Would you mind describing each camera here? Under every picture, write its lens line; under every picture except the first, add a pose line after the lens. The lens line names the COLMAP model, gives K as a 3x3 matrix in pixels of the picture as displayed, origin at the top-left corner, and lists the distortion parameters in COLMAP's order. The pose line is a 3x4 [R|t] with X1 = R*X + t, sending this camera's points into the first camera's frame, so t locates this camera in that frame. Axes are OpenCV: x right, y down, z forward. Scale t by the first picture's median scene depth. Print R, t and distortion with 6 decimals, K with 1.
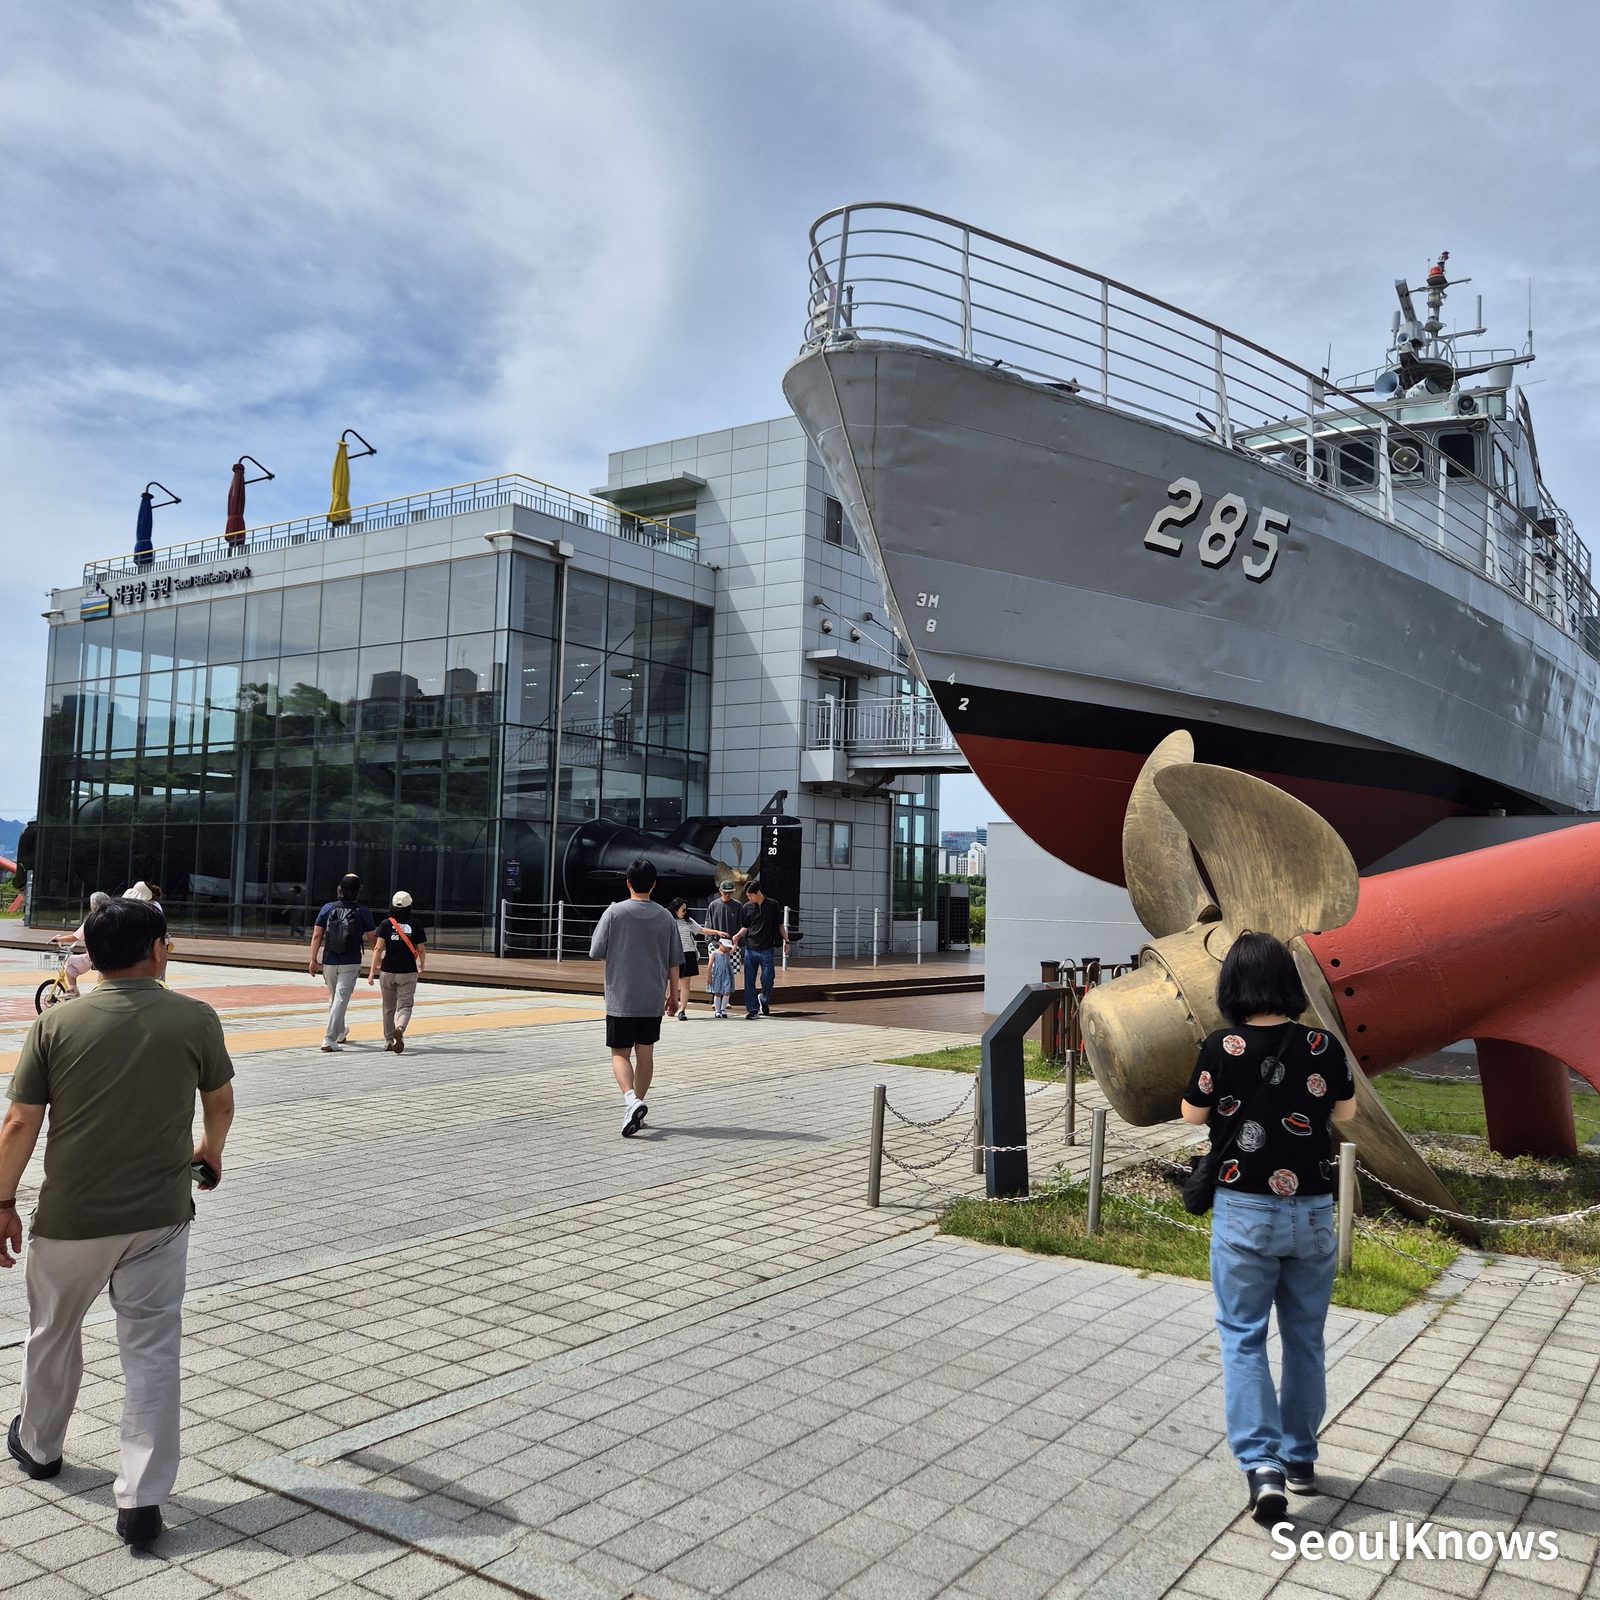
lens RADIAL K [[1437.5, 0, 807.2], [0, 1437.5, 812.0], [0, 0, 1]] dist [0.059253, -0.048344]
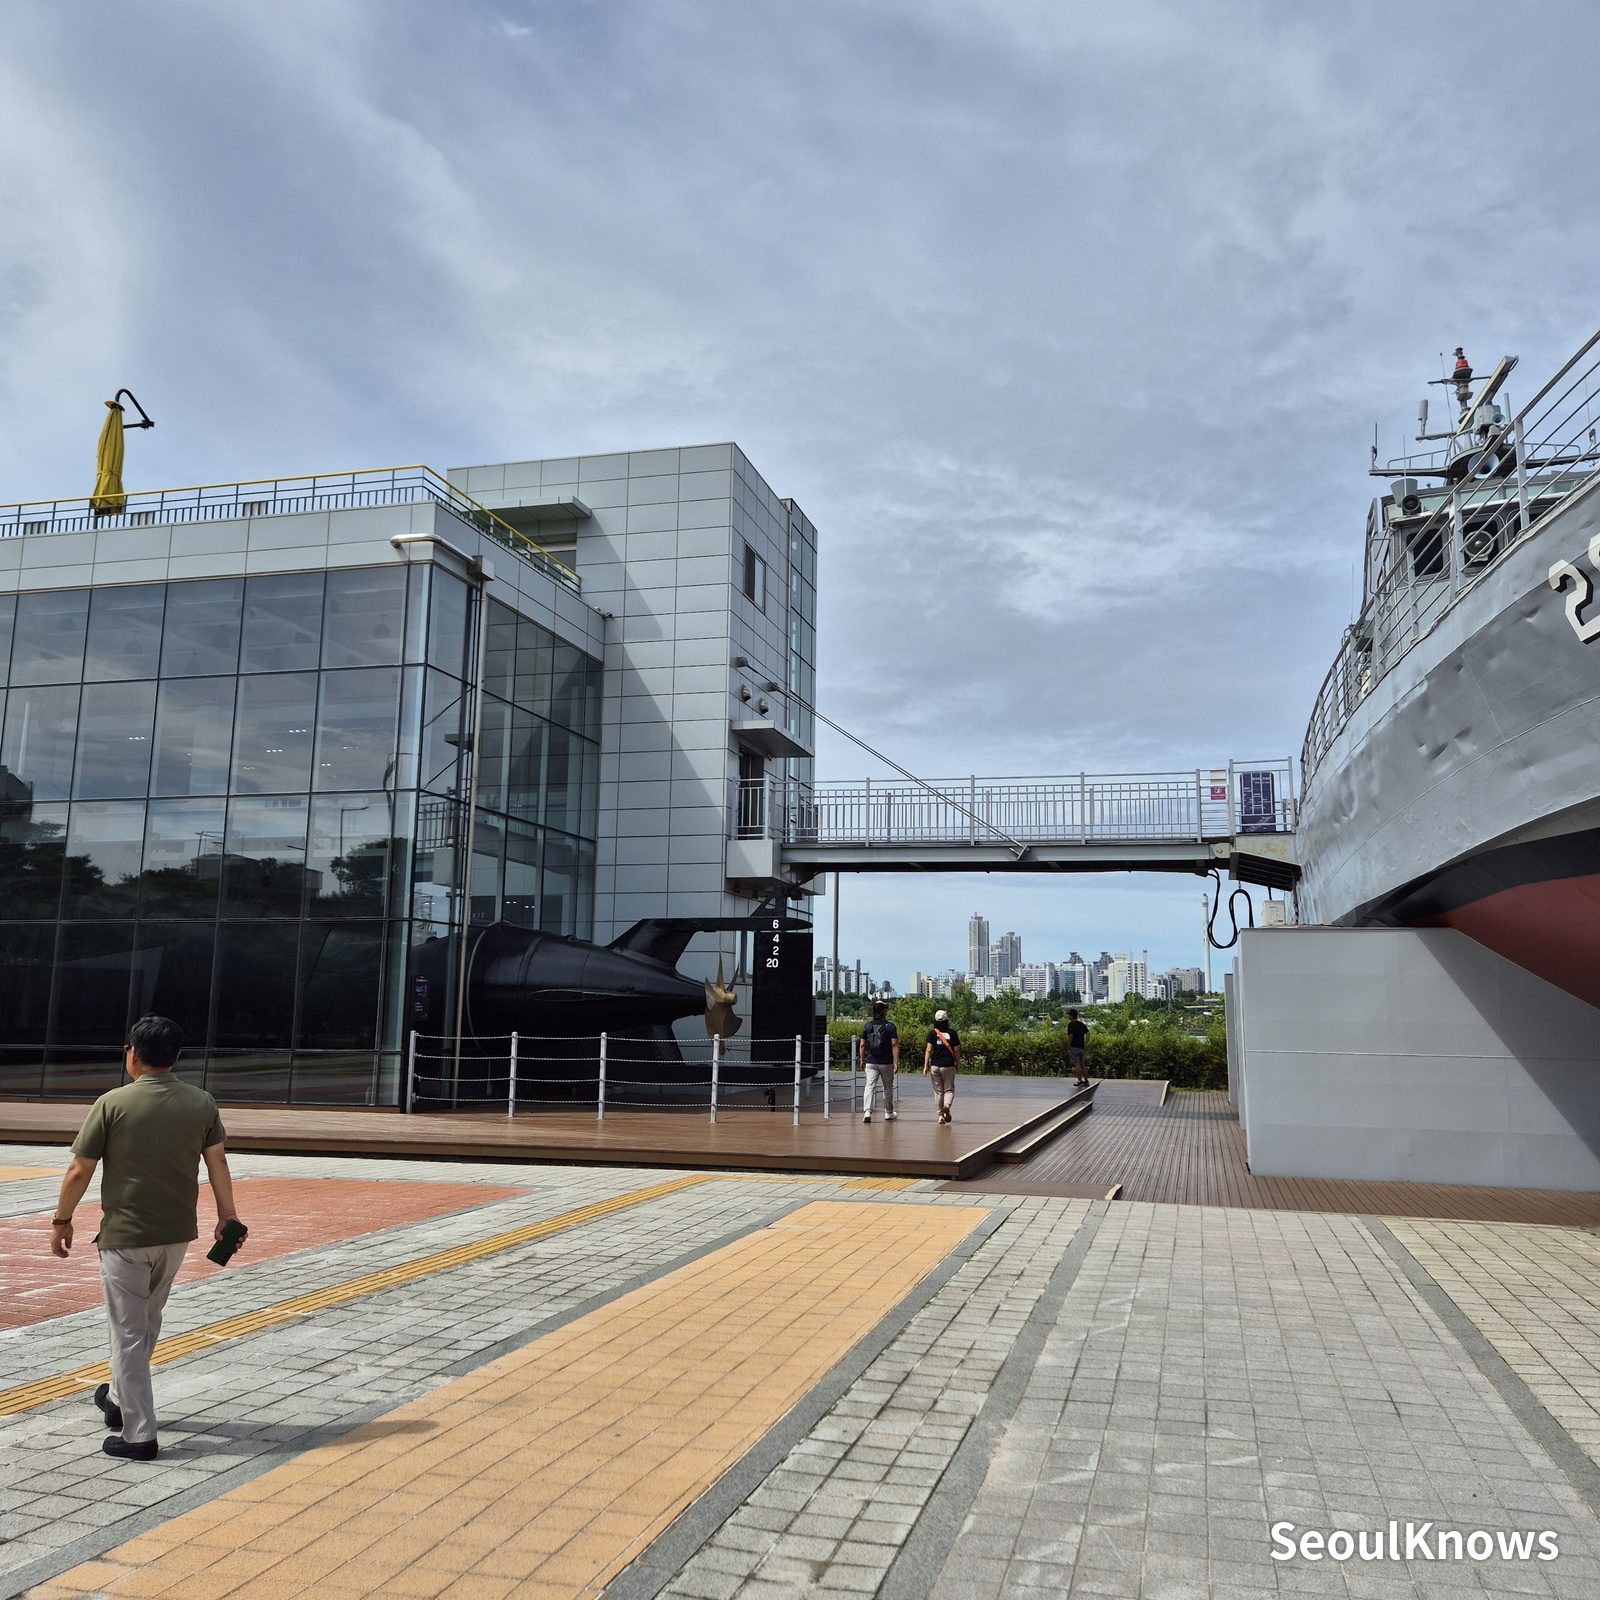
lens RADIAL K [[1437.5, 0, 799.1], [0, 1437.5, 796.6], [0, 0, 1]] dist [0.059253, -0.048344]
pose [[0.935209, 0.037561, 0.352100, -0.299462], [-0.006618, 0.996038, -0.088677, 0.006356], [-0.354036, 0.080601, 0.931752, 0.251243]]
